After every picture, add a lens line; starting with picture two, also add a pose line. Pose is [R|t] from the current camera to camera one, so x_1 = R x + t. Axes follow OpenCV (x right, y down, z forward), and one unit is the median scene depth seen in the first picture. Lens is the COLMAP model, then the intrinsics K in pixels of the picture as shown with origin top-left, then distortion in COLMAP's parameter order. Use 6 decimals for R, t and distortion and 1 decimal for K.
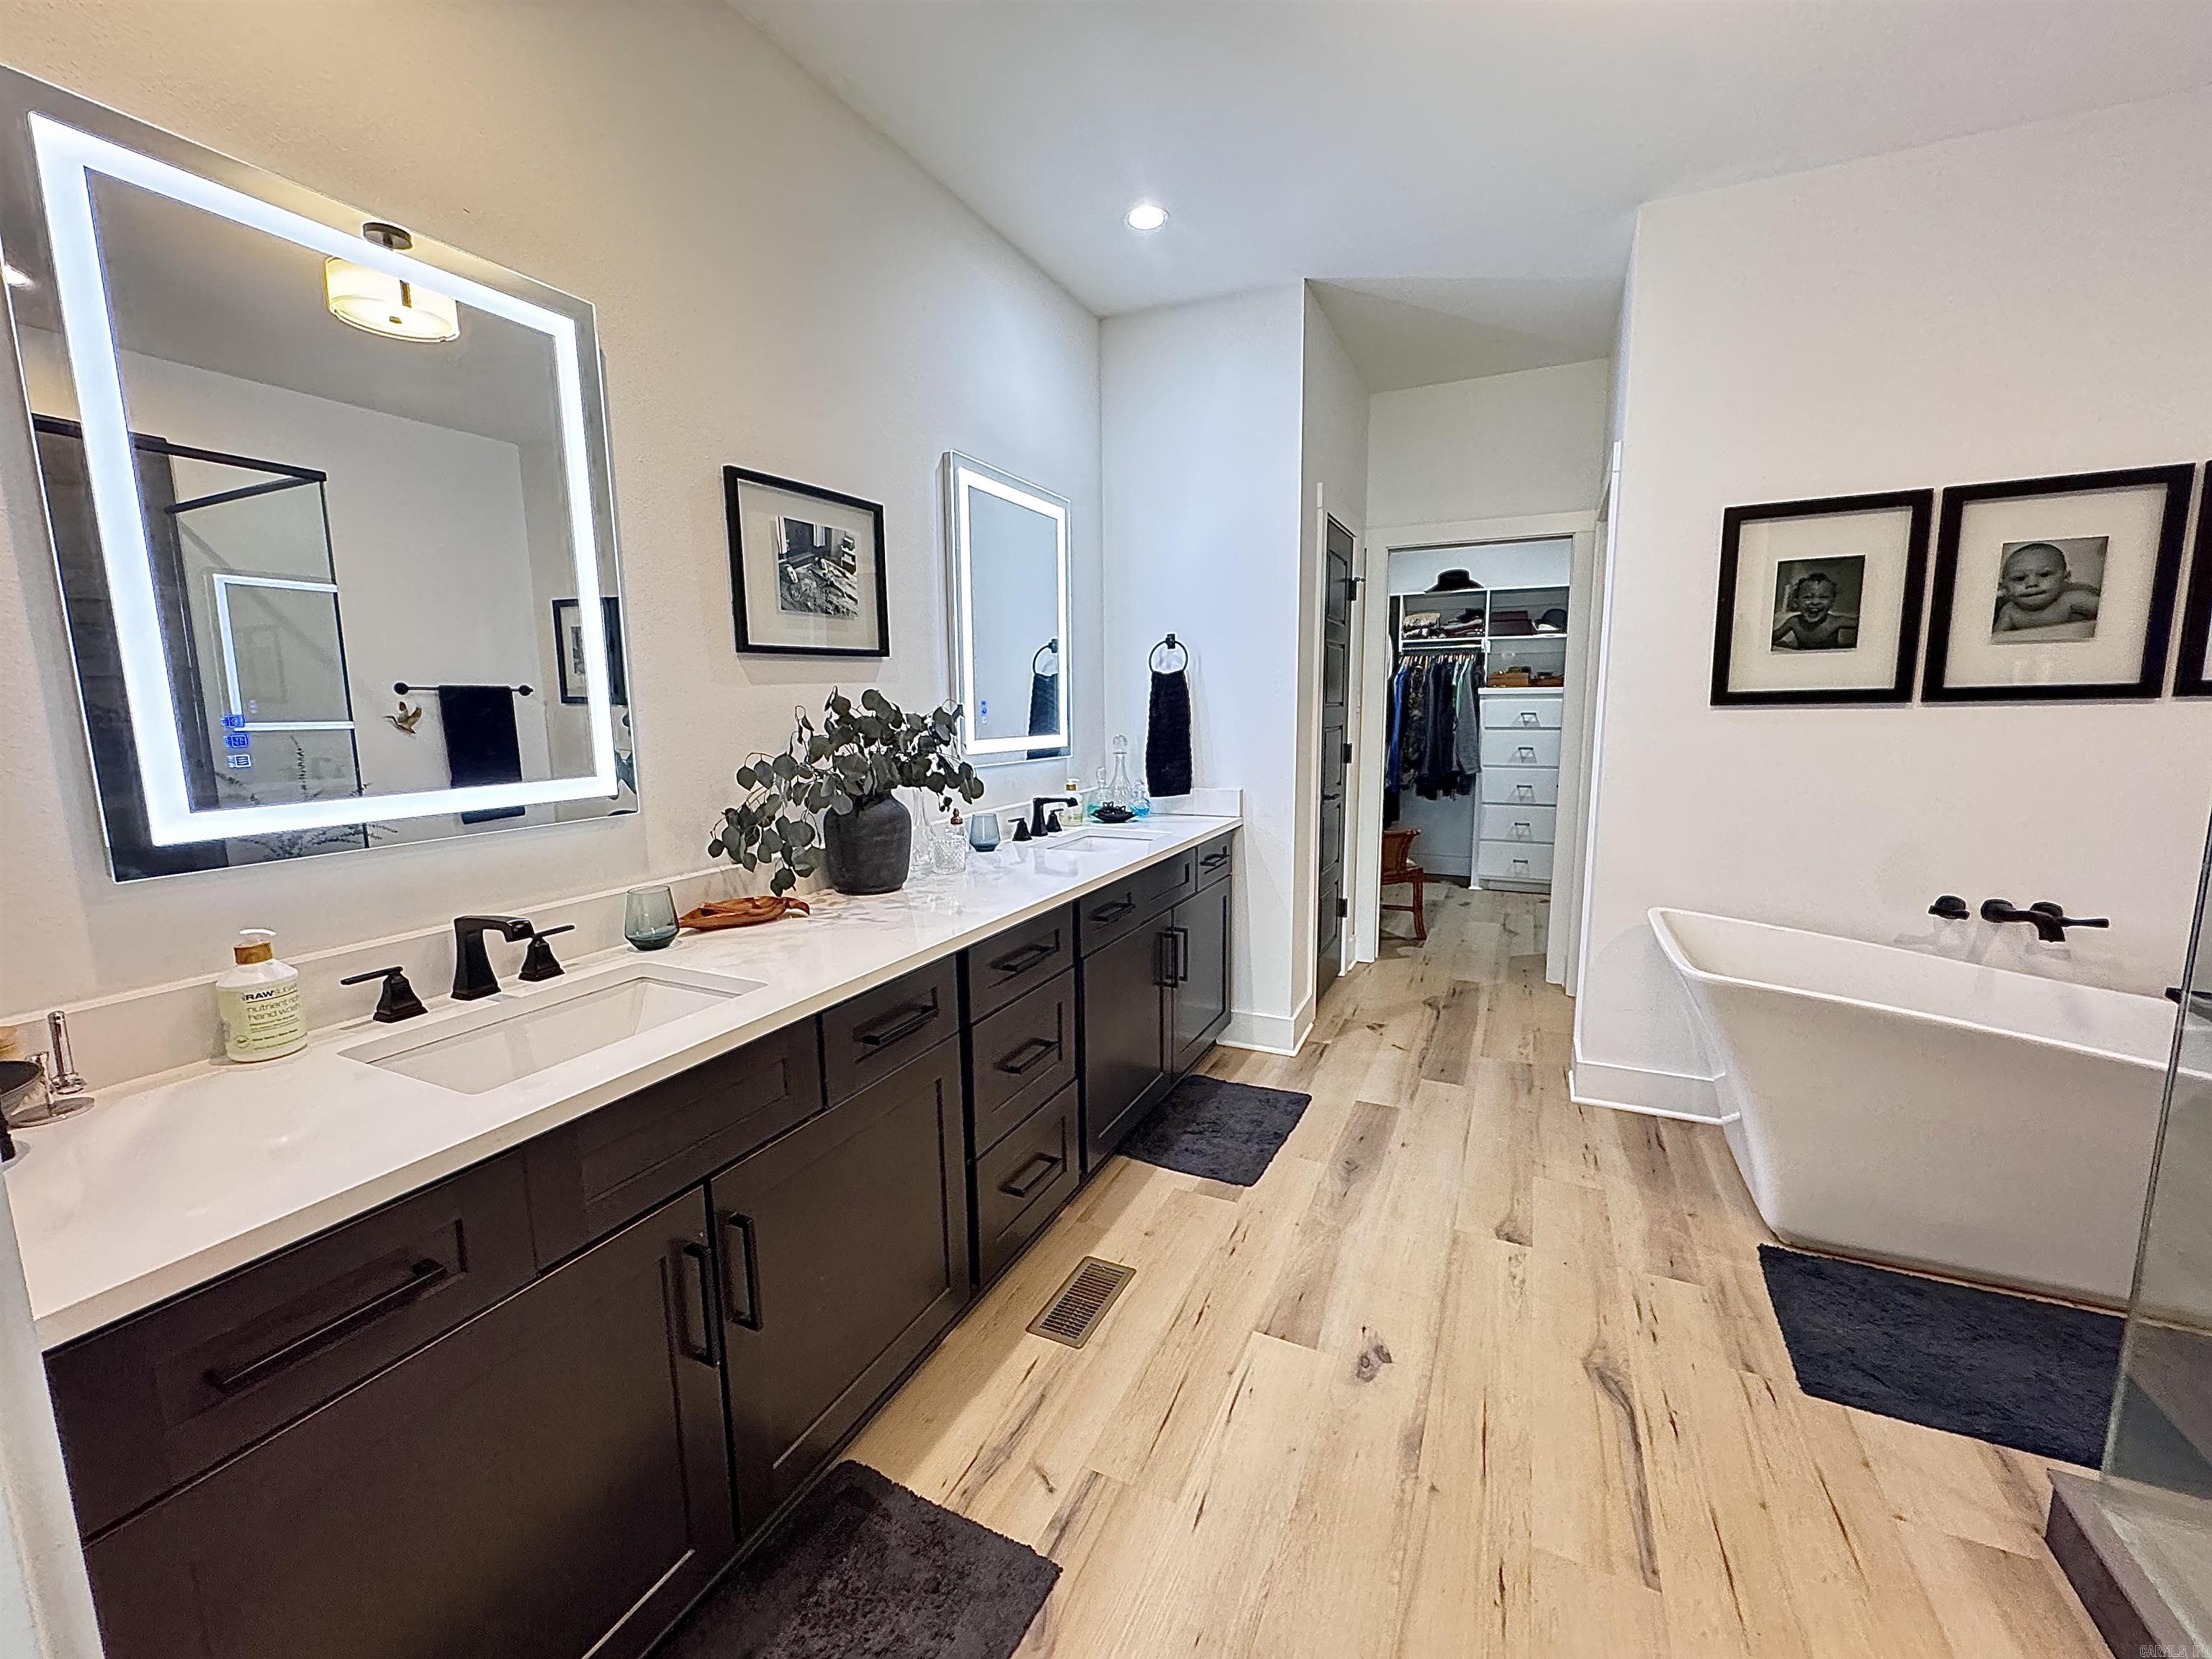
lens RADIAL K [[884.3, 0, 1106.8], [0, 884.3, 829.9], [0, 0, 1]] dist [-0.004030, 0.000806]
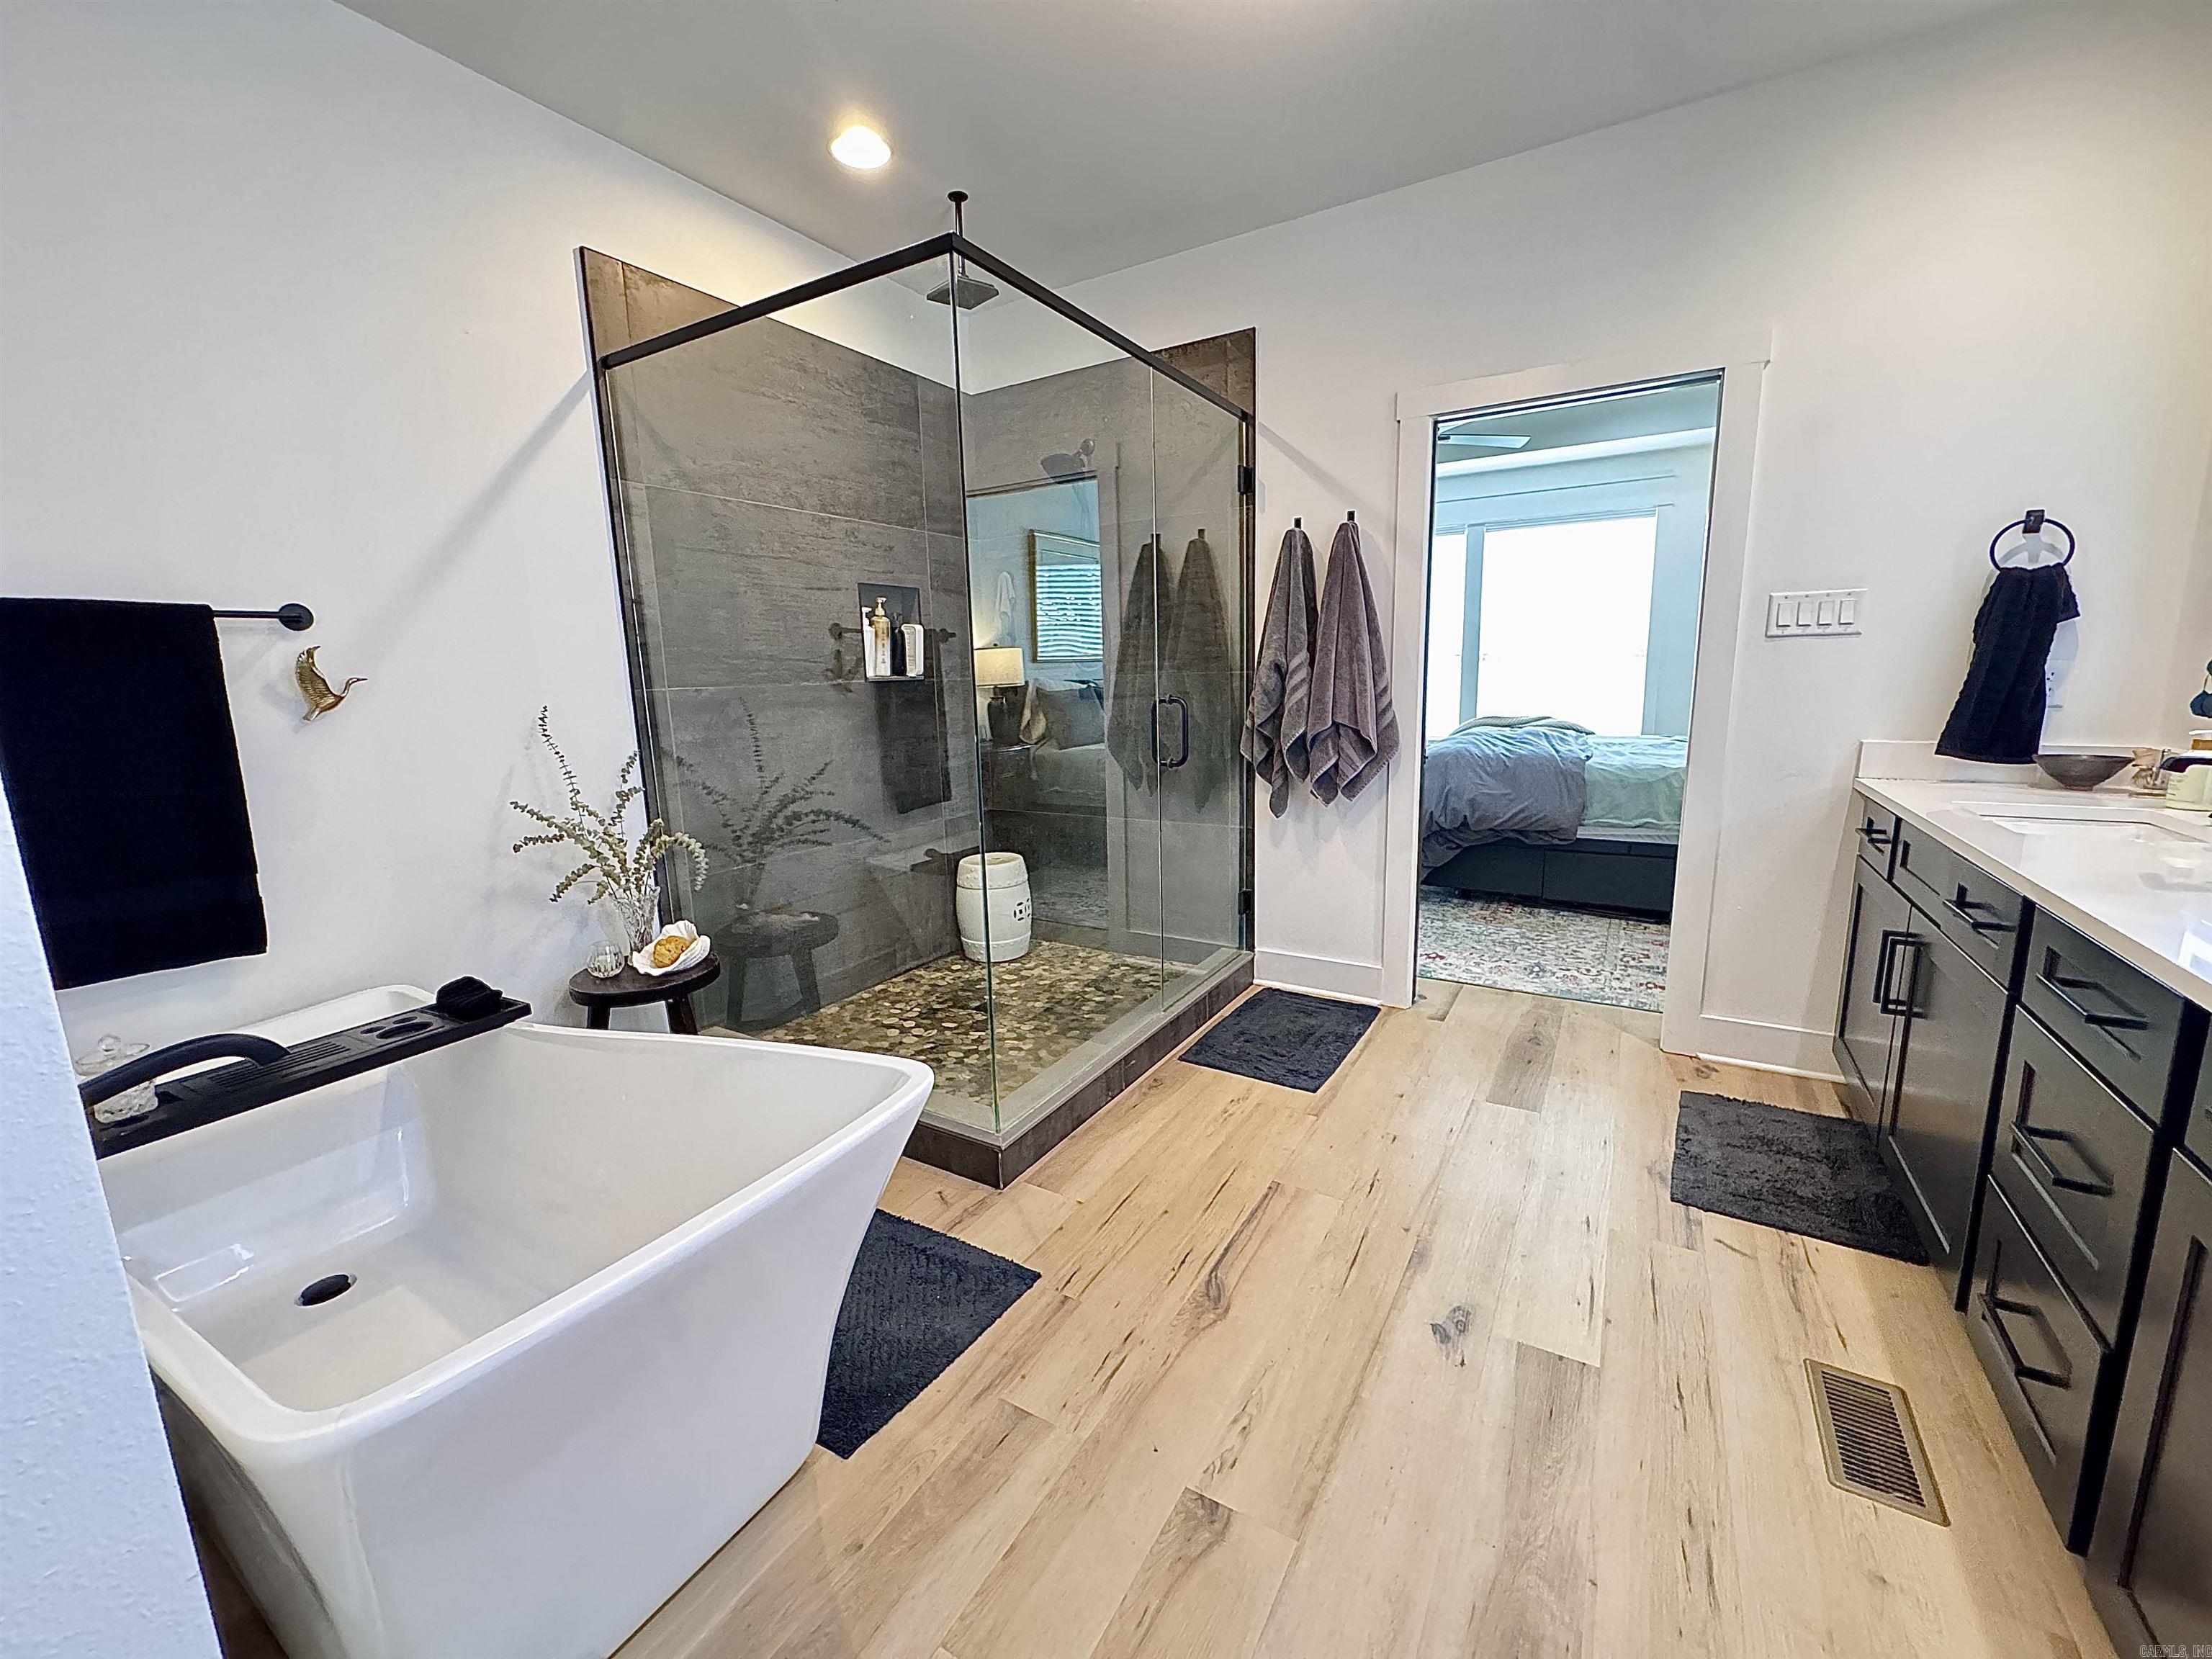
lens RADIAL K [[884.3, 0, 1104.0], [0, 884.3, 828.3], [0, 0, 1]] dist [-0.004030, 0.000806]
pose [[-0.994670, 0.020960, 0.100961, 0.560766], [0.051668, 0.948646, 0.312092, -0.206028], [-0.089235, 0.315645, -0.944672, 1.743087]]
